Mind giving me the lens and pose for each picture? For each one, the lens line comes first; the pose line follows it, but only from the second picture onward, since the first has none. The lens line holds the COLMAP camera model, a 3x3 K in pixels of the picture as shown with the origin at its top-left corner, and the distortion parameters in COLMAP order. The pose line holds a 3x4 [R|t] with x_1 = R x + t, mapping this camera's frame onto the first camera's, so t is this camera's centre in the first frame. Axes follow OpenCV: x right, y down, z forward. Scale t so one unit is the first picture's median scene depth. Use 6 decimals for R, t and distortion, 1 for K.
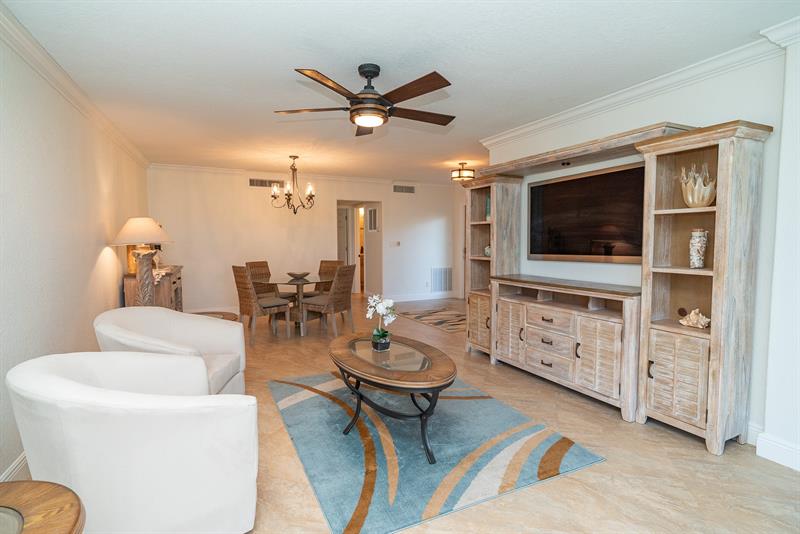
lens RADIAL K [[411.7, 0, 396.9], [0, 411.7, 266.5], [0, 0, 1]] dist [-0.000545, 0.000744]
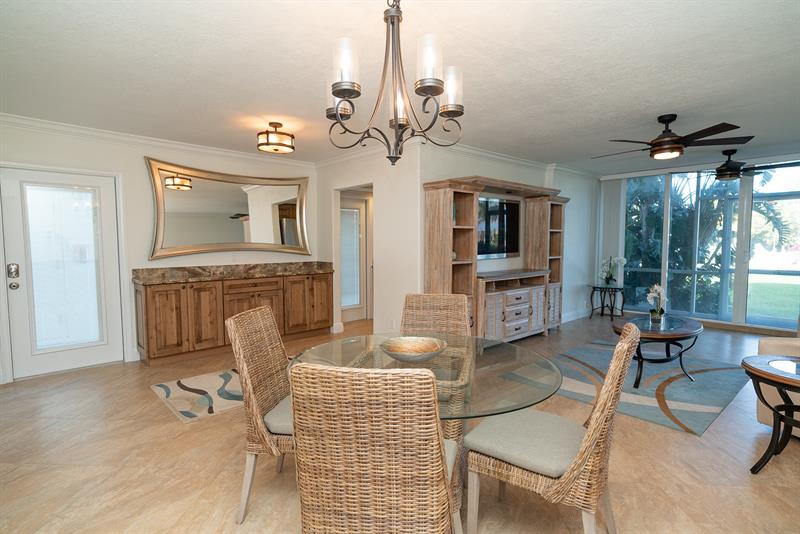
lens RADIAL K [[411.7, 0, 397.0], [0, 411.7, 267.9], [0, 0, 1]] dist [-0.000545, 0.000744]
pose [[-0.272118, -0.054324, 0.960729, -0.906432], [0.068655, 0.994765, 0.075695, -0.116957], [-0.959812, 0.086556, -0.266964, 1.777594]]
